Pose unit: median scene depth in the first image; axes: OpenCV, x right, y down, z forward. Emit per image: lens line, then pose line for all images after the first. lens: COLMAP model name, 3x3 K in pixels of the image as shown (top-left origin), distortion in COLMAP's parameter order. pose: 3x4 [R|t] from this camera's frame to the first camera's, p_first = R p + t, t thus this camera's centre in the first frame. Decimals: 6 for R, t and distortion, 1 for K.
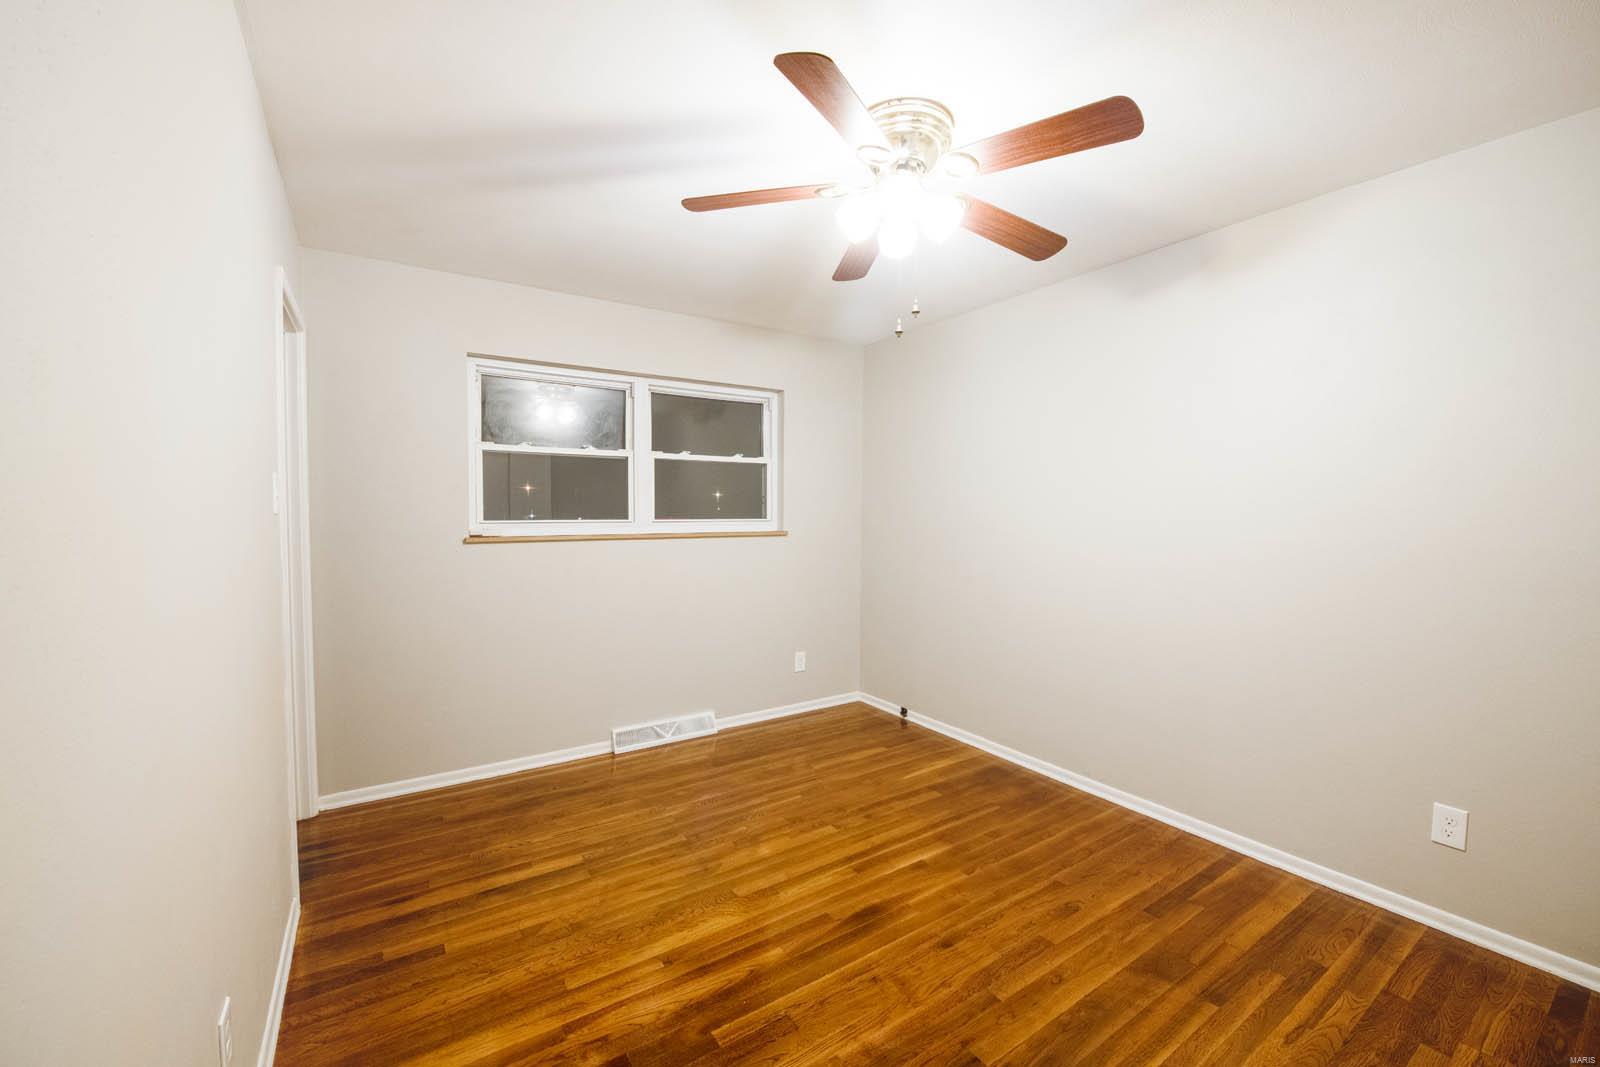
lens RADIAL K [[639.7, 0, 801.2], [0, 639.7, 525.9], [0, 0, 1]] dist [-0.014996, -0.001300]
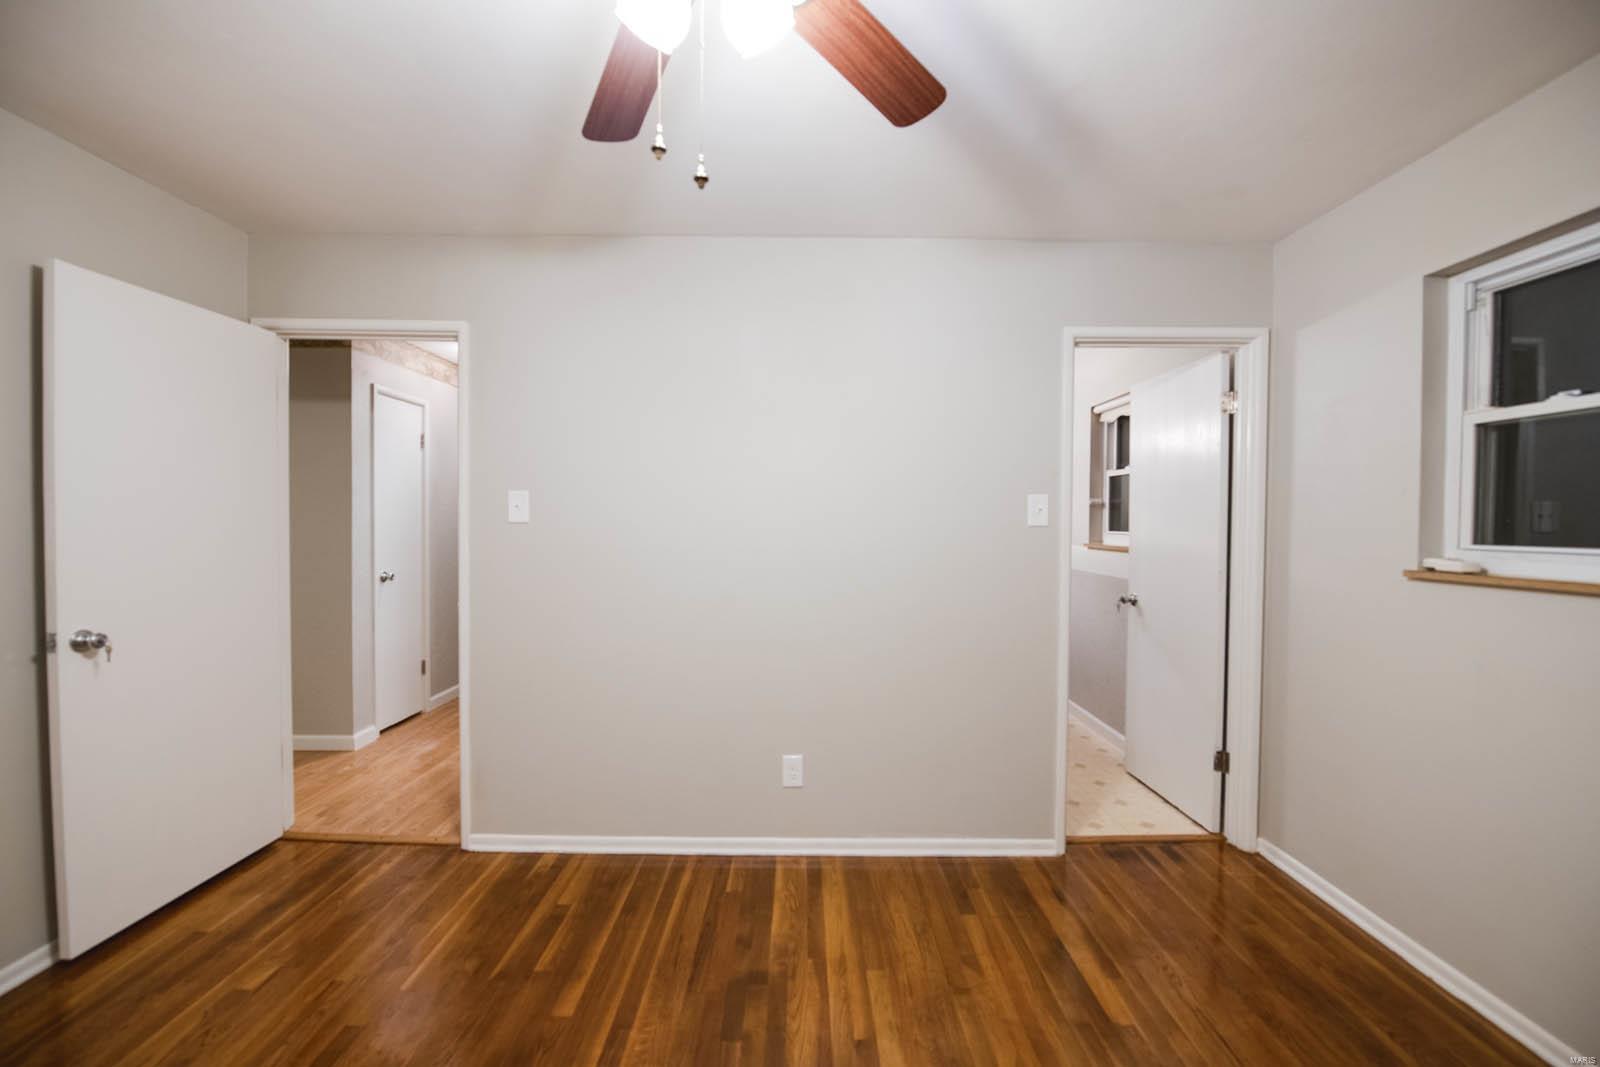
lens RADIAL K [[639.7, 0, 803.4], [0, 639.7, 530.9], [0, 0, 1]] dist [-0.014996, -0.001300]
pose [[-0.550302, 0.004196, -0.834955, 0.531534], [-0.031112, 0.999190, 0.025526, -0.029204], [0.834386, 0.040025, -0.549726, 1.340093]]
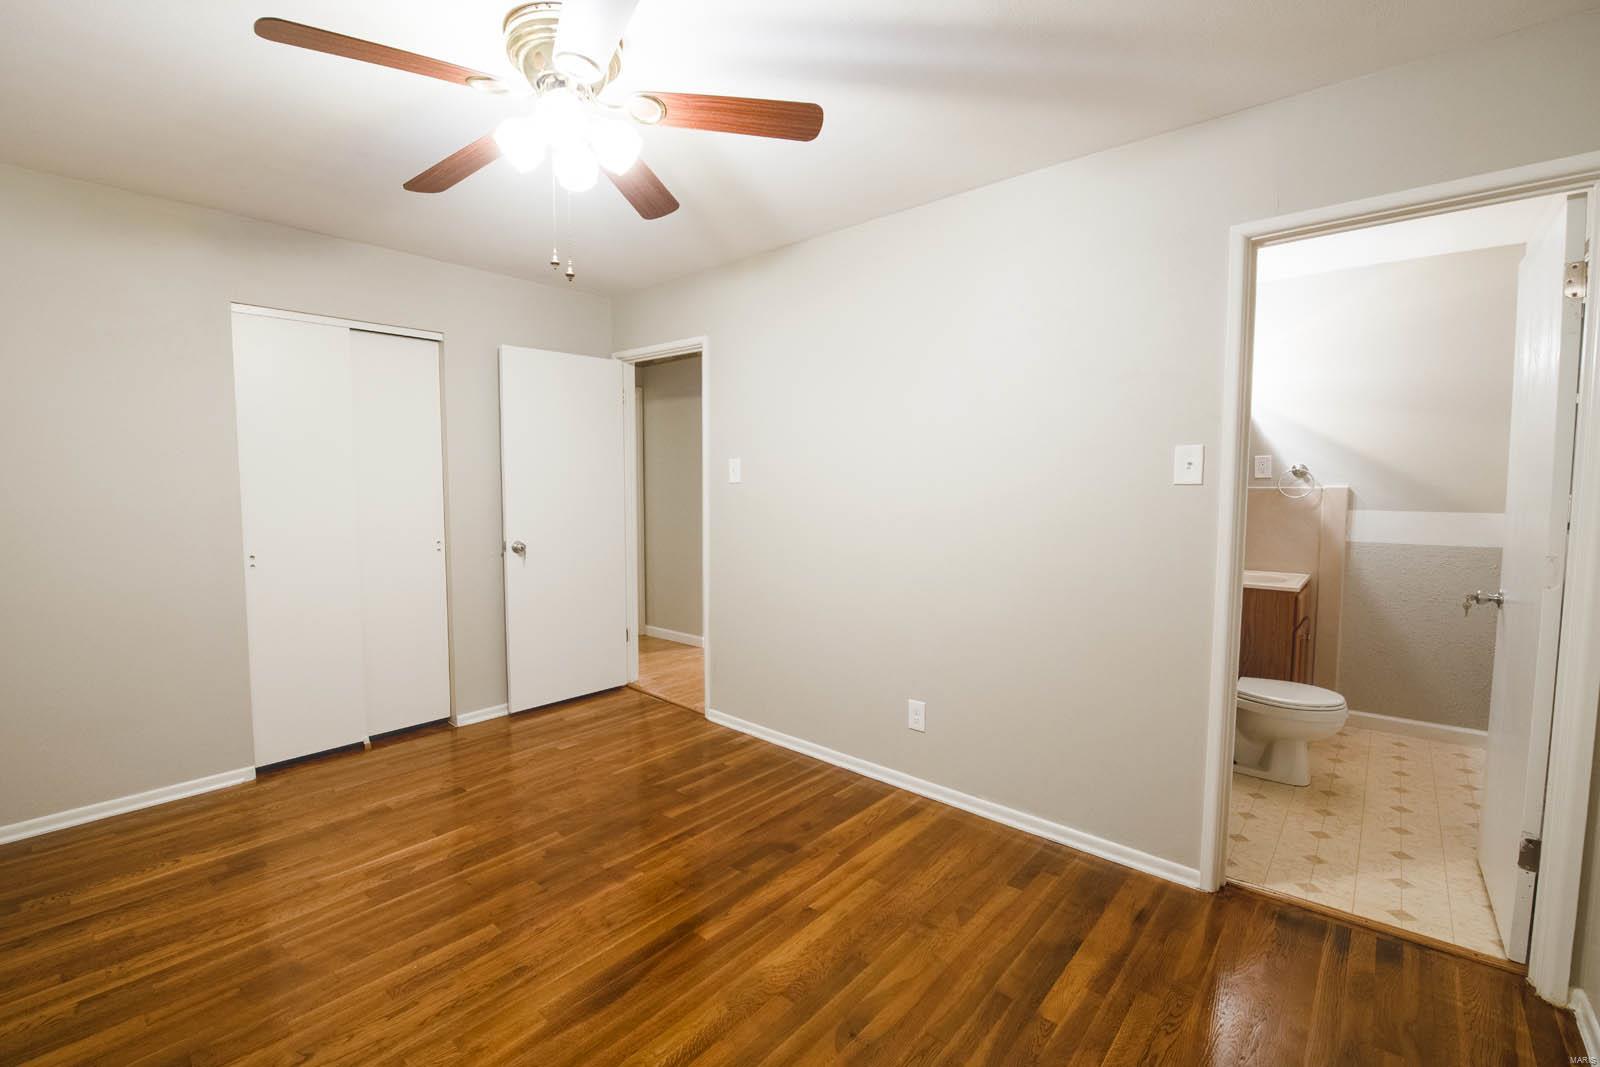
lens RADIAL K [[681.4, 0, 769.3], [0, 681.4, 524.1], [0, 0, 1]] dist [-0.014398, -0.000785]
pose [[-0.970186, 0.010158, -0.242149, 0.114455], [-0.010956, 0.996262, 0.085689, -0.043277], [0.242114, 0.085787, -0.966448, 1.953721]]
